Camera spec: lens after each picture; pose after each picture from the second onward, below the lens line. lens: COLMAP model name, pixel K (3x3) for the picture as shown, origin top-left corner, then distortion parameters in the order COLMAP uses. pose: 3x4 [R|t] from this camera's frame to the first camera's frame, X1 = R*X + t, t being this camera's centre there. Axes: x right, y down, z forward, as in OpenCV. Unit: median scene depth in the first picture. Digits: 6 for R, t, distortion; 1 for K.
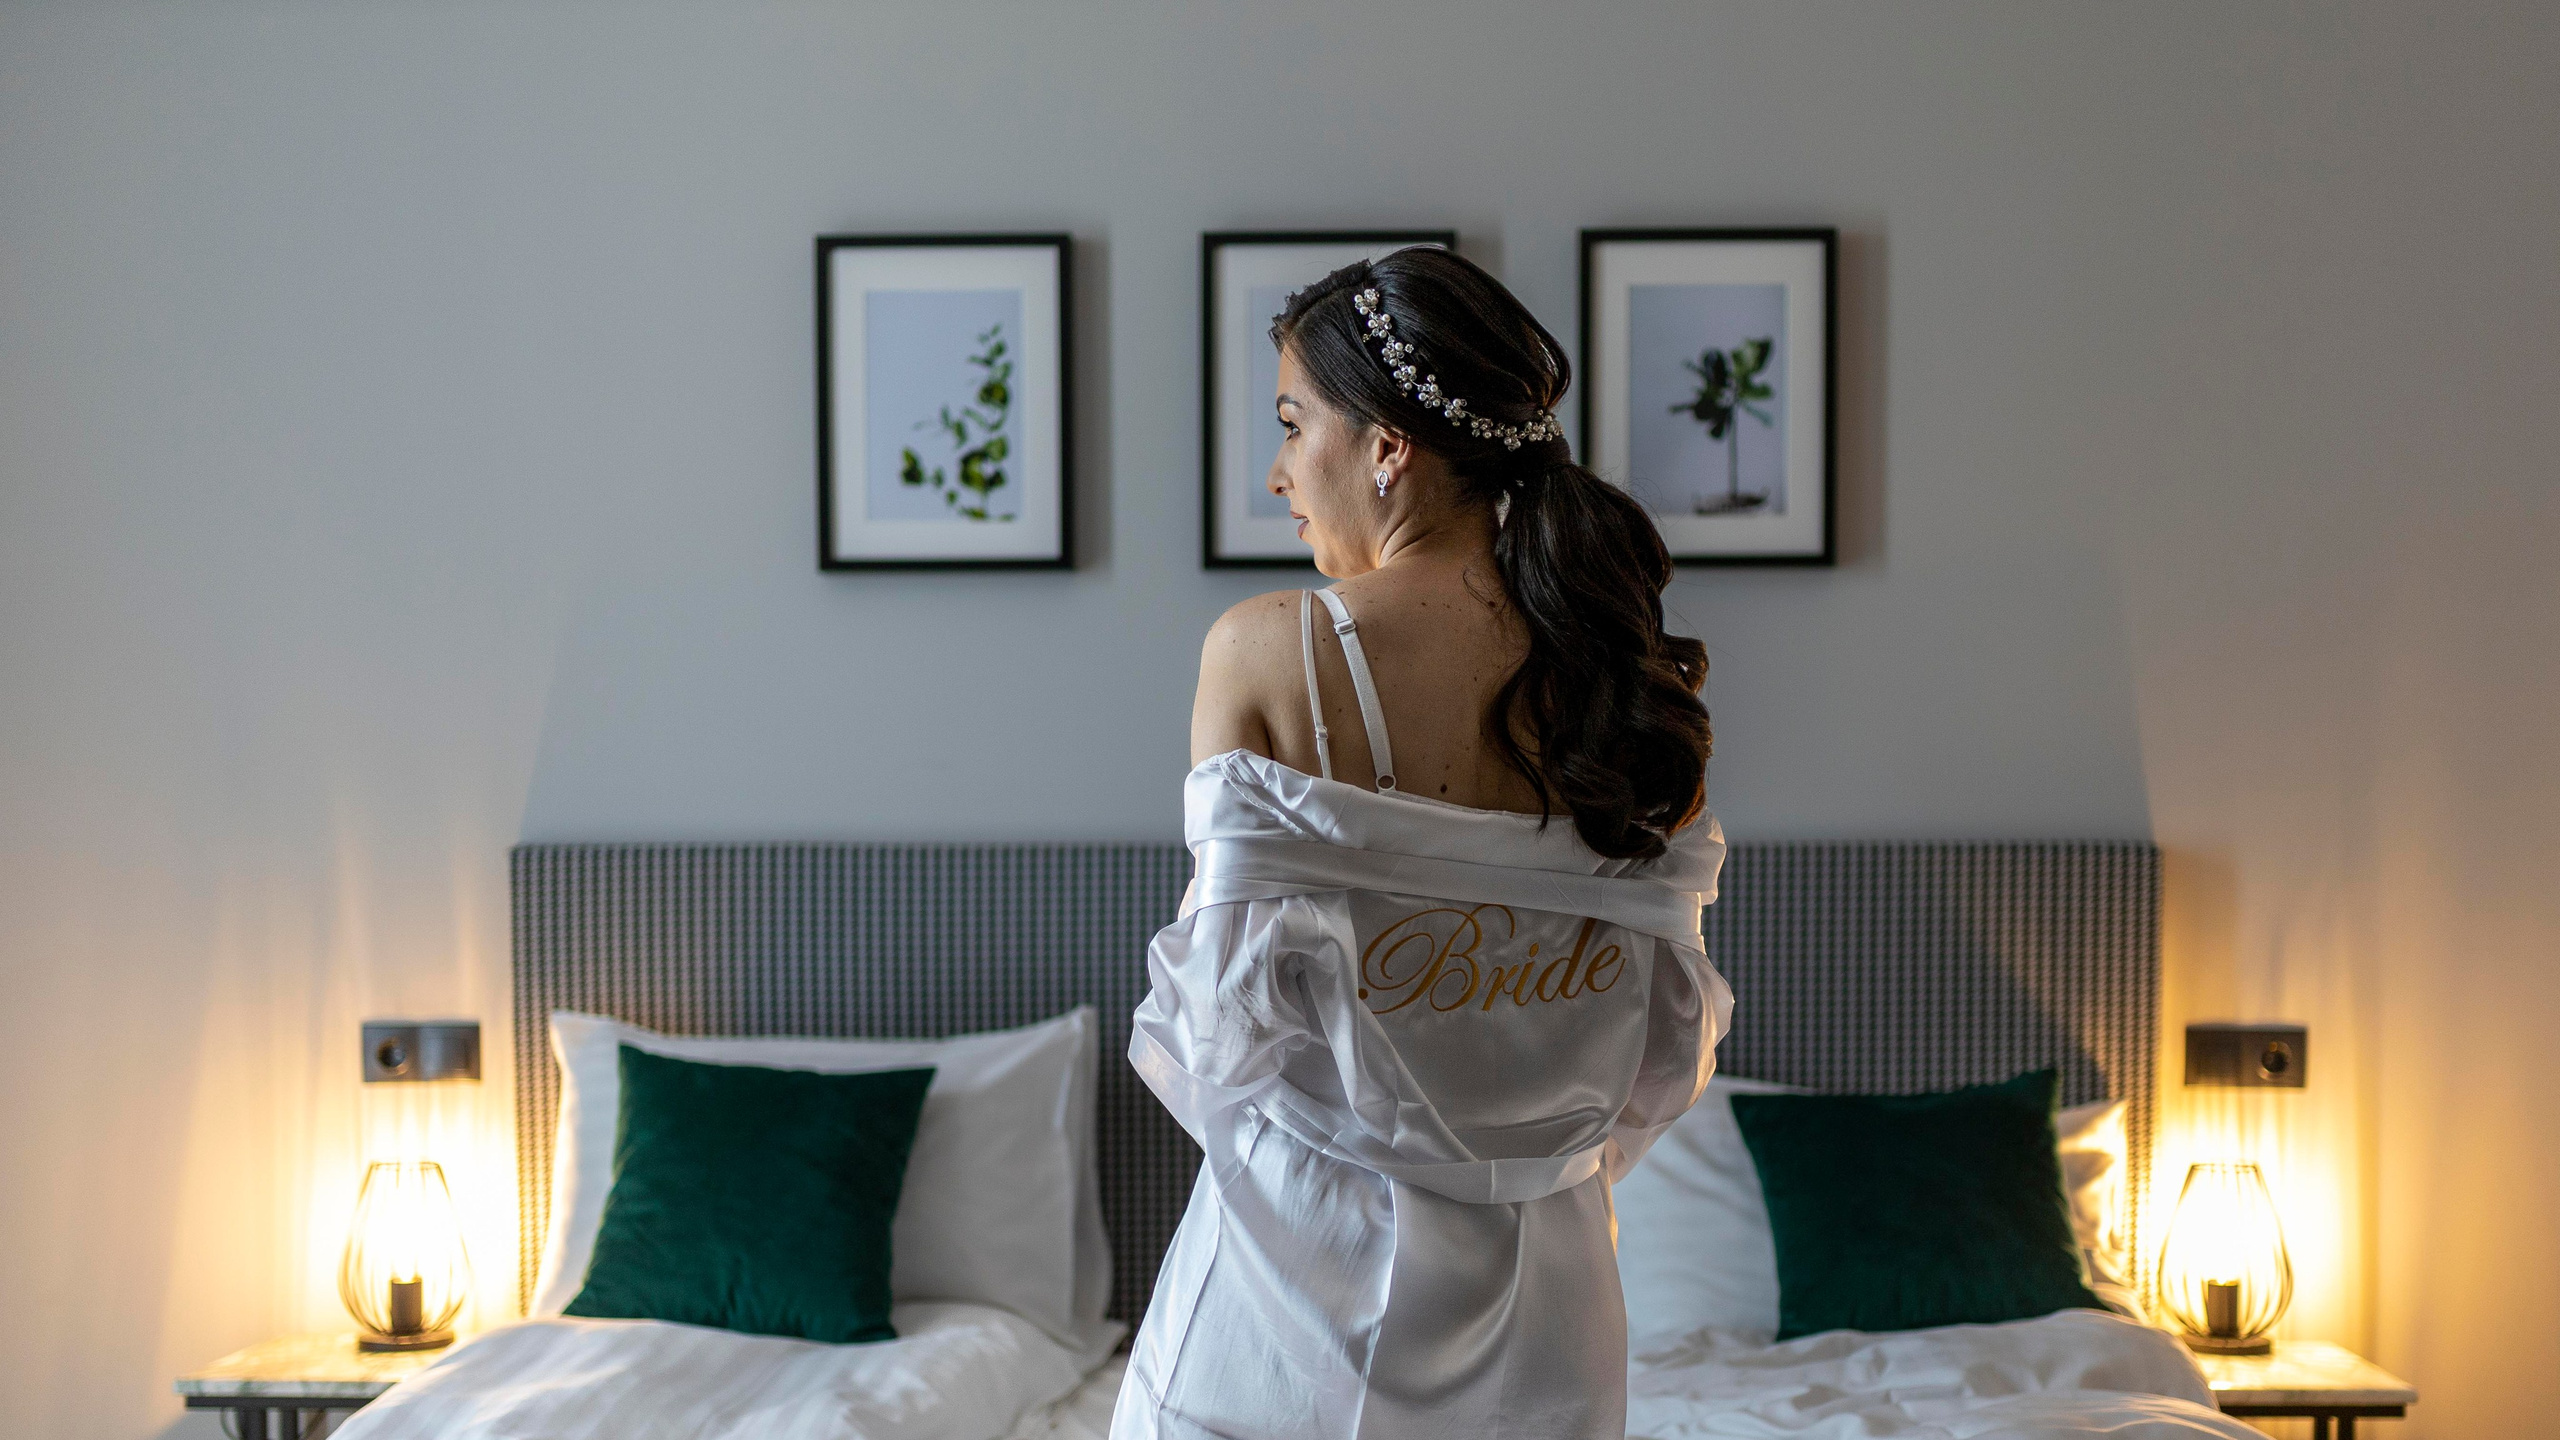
lens RADIAL K [[3265.4, 0, 1267.9], [0, 3265.4, 834.6], [0, 0, 1]] dist [0.284089, 0.008817]
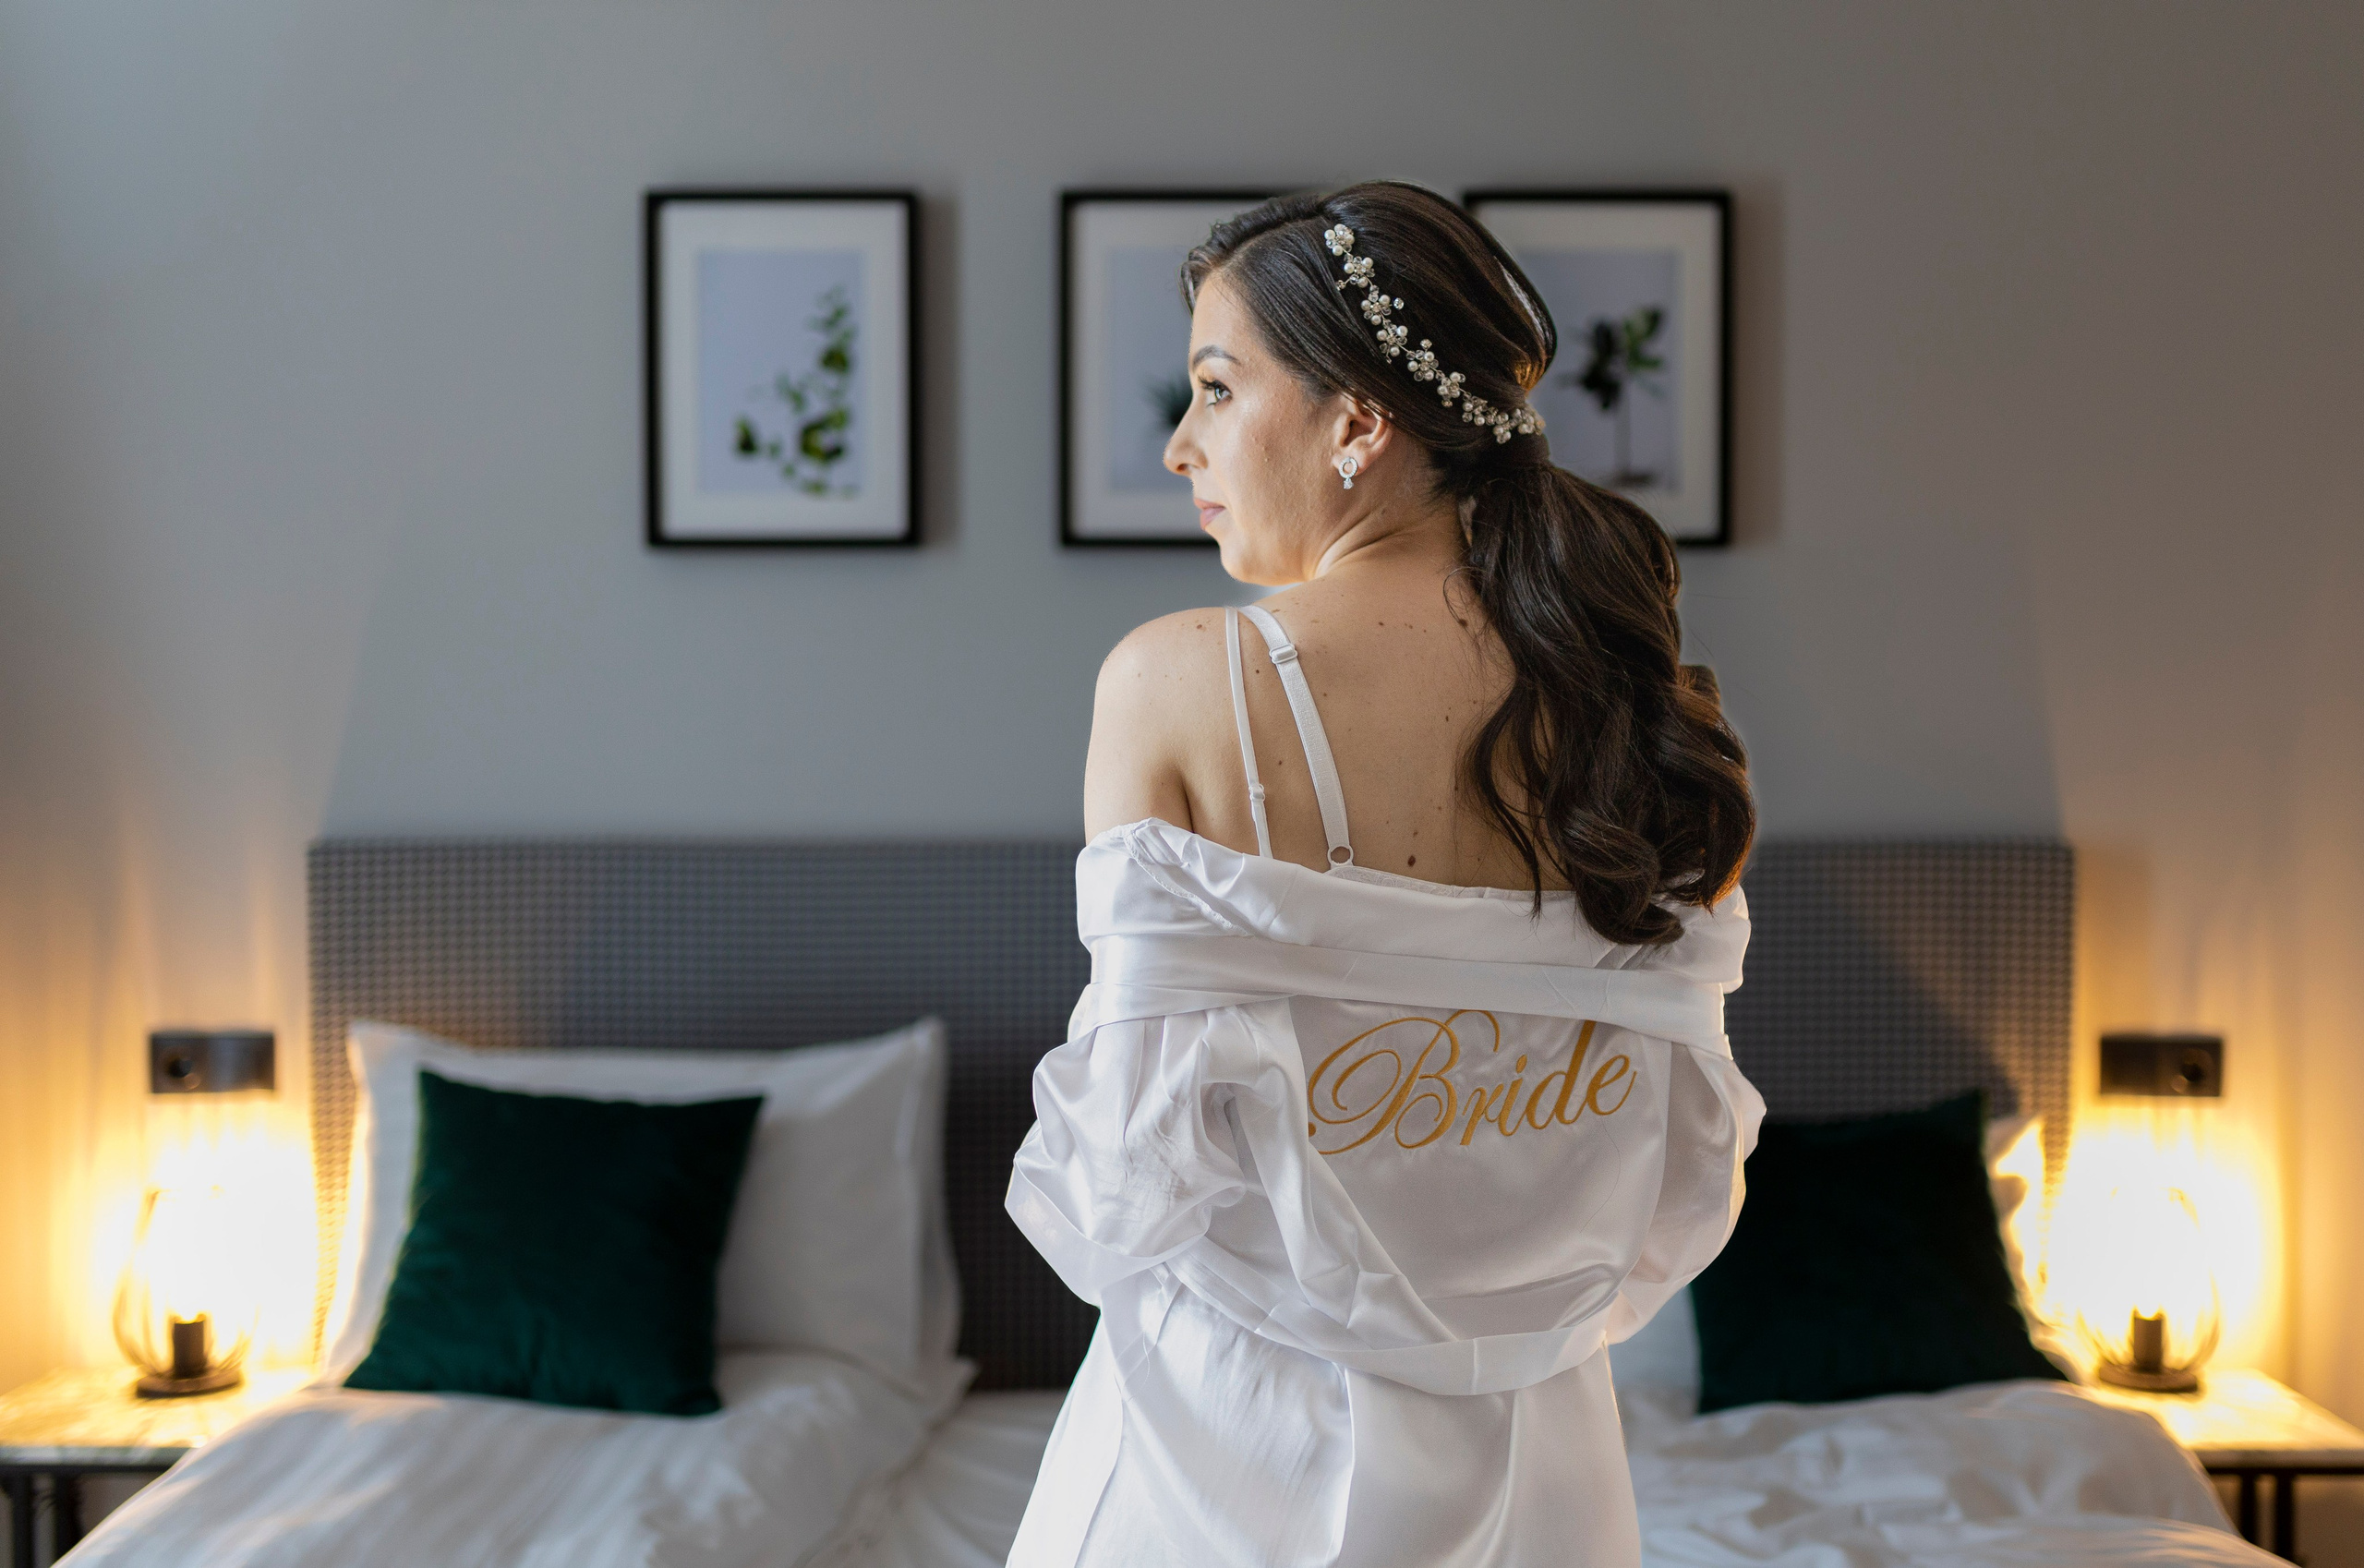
lens RADIAL K [[4332.5, 0, 1294.8], [0, 4332.5, 784.6], [0, 0, 1]] dist [0.385253, -0.151586]
pose [[0.999739, 0.000212, 0.022857, 0.012791], [0.000588, 0.999388, -0.034986, 0.020360], [-0.022850, 0.034990, 0.999126, -0.161689]]
